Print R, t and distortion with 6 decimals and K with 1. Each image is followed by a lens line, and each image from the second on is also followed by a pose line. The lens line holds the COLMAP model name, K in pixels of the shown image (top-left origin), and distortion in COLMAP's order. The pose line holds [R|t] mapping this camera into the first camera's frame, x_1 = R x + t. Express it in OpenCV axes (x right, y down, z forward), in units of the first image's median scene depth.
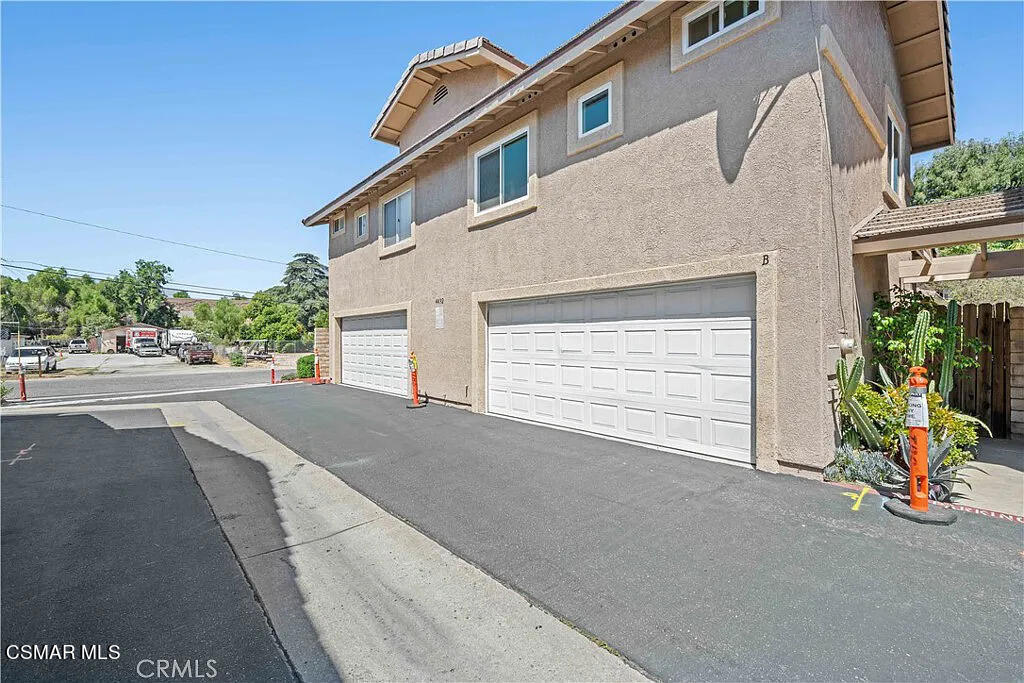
lens RADIAL K [[444.8, 0, 512.0], [0, 444.8, 341.5], [0, 0, 1]] dist [0.002592, 0.000135]
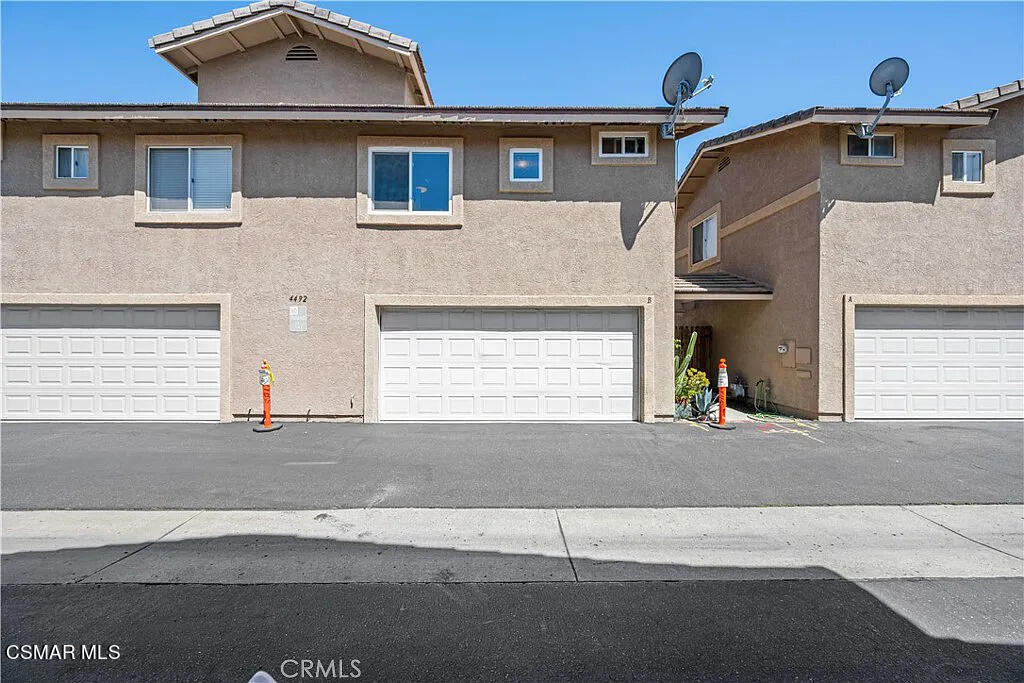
lens RADIAL K [[412.0, 0, 510.5], [0, 412.0, 339.5], [0, 0, 1]] dist [0.001260, 0.000387]
pose [[0.642844, 0.005199, 0.765979, -0.690907], [-0.001543, 0.999984, -0.005493, -0.014207], [-0.765995, 0.002349, 0.642842, 0.265464]]
